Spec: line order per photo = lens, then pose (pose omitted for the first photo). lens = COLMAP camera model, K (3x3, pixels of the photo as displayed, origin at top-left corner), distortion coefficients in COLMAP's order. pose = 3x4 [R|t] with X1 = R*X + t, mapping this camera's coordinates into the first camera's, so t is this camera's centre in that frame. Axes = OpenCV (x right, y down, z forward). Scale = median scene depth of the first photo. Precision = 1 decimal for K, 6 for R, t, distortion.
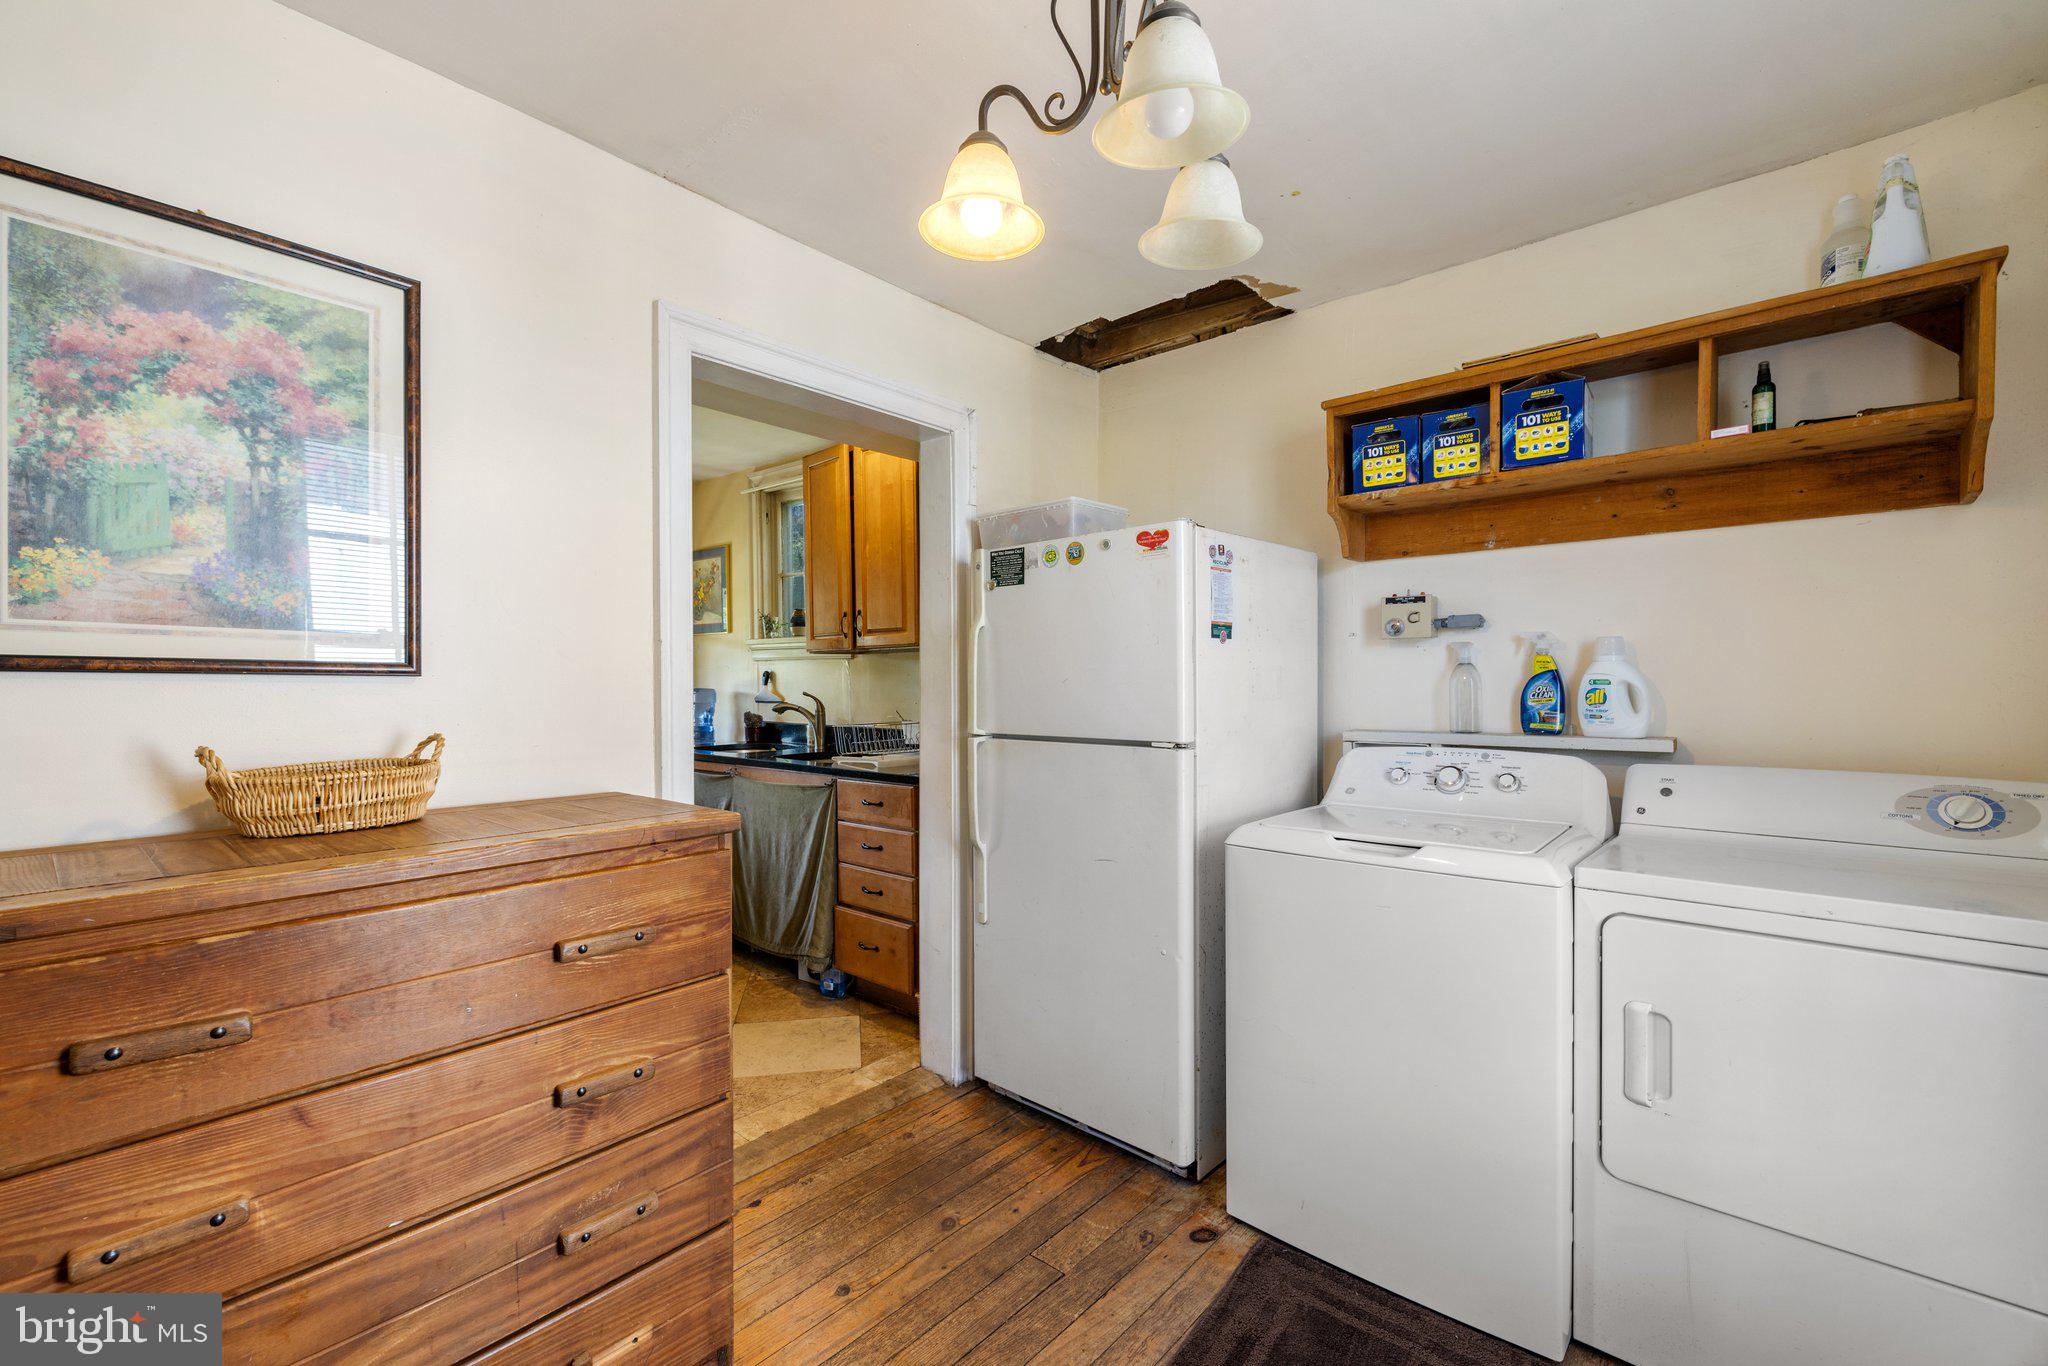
lens RADIAL K [[858.2, 0, 1019.6], [0, 858.2, 692.9], [0, 0, 1]] dist [0.001487, 0.000045]
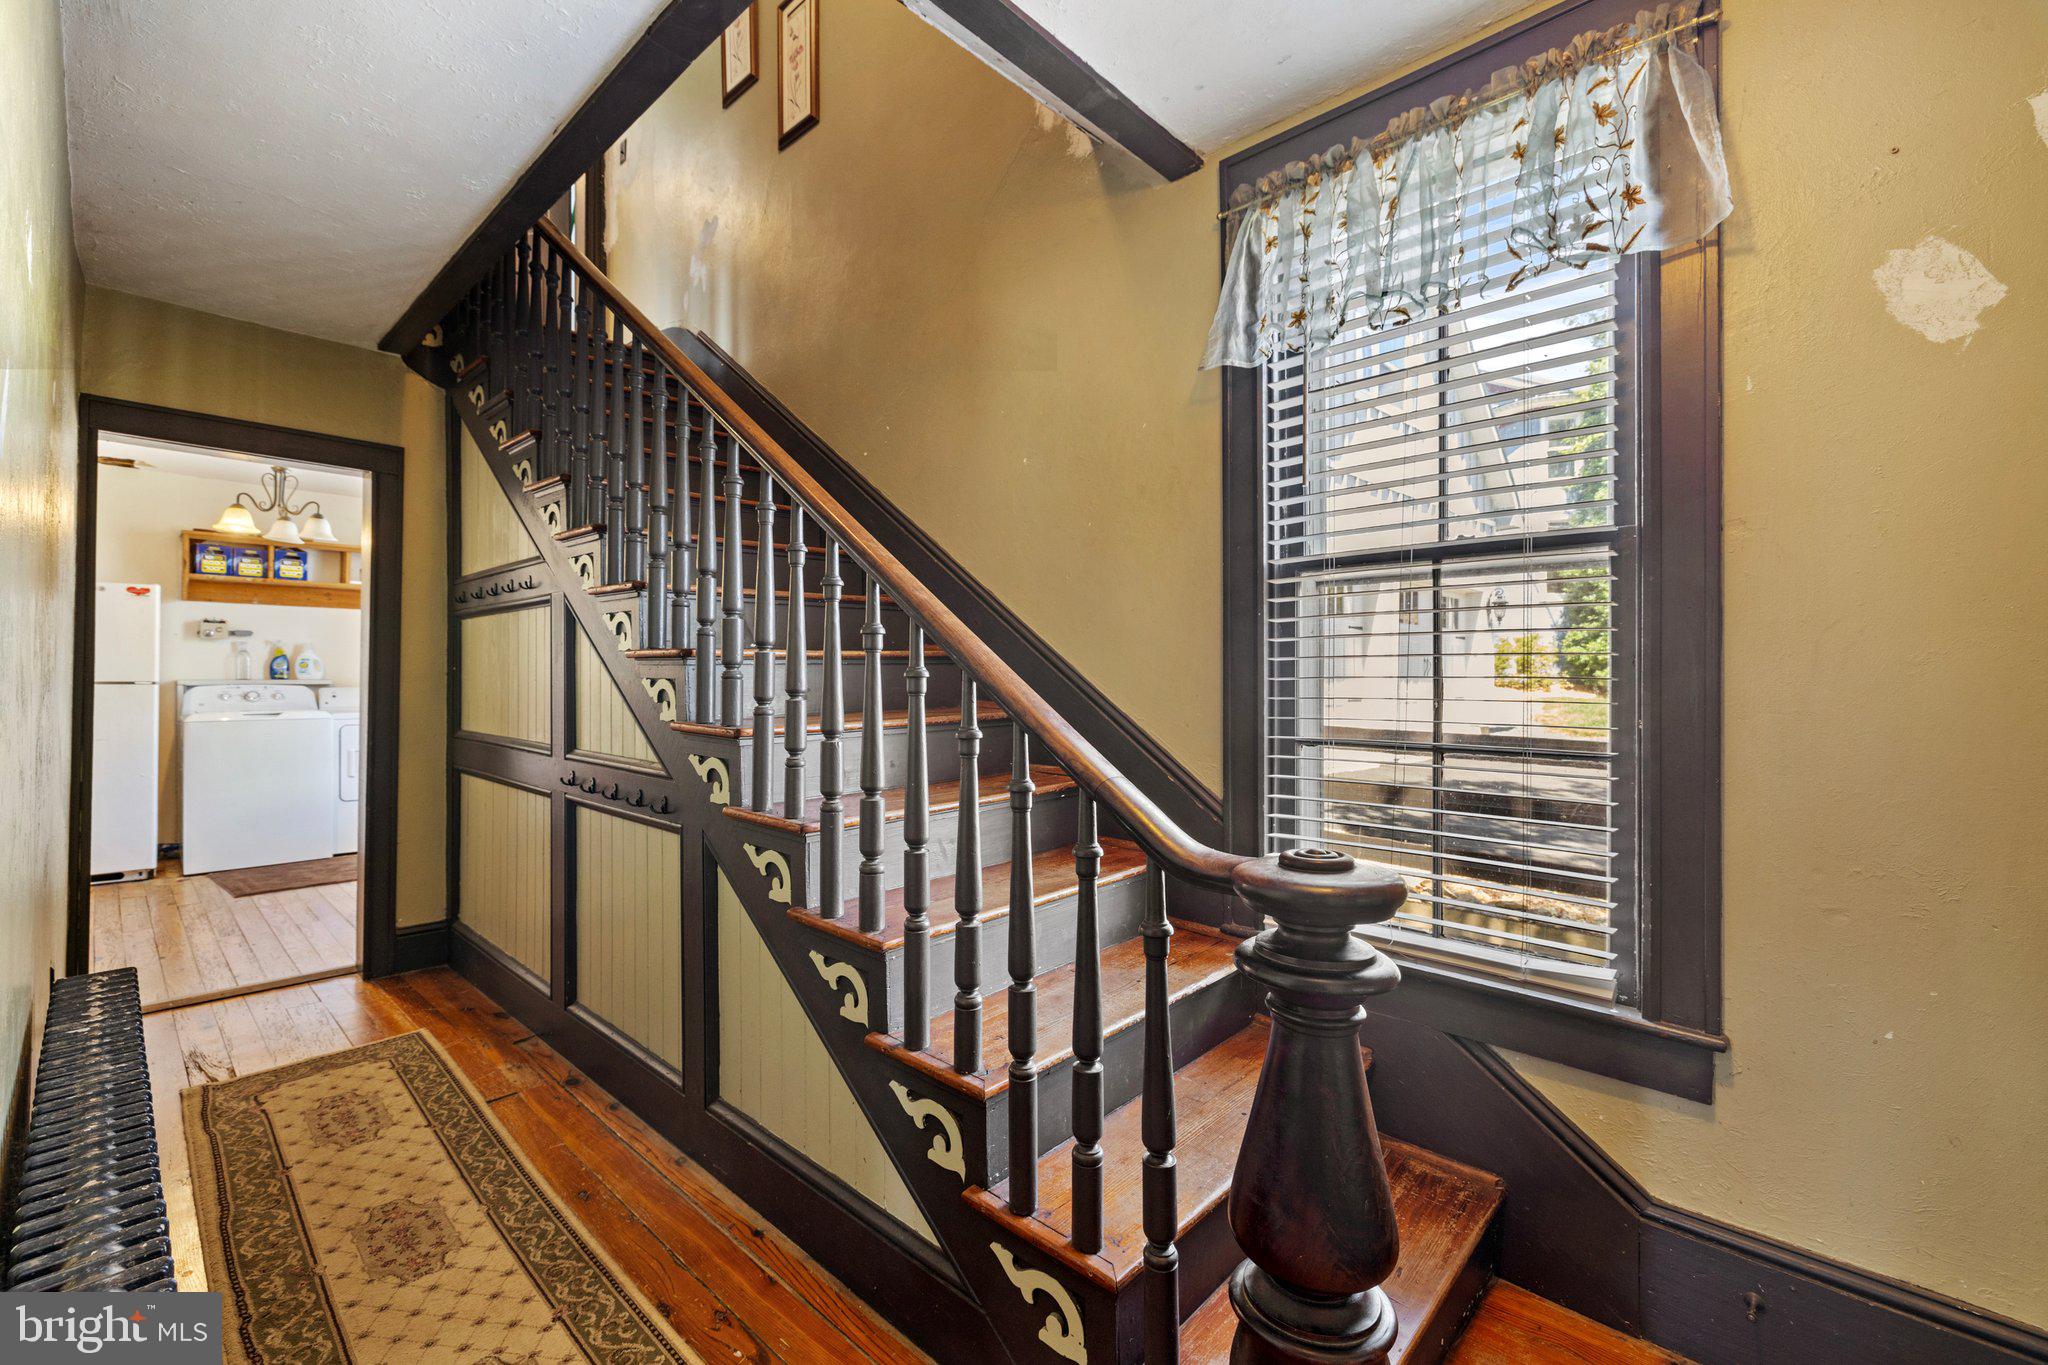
lens RADIAL K [[858.2, 0, 1019.8], [0, 858.2, 679.7], [0, 0, 1]] dist [0.001487, 0.000045]
pose [[0.022608, 0.001680, 0.999743, -1.927483], [0.003350, 0.999993, -0.001756, 0.061929], [-0.999739, 0.003389, 0.022602, -1.284721]]
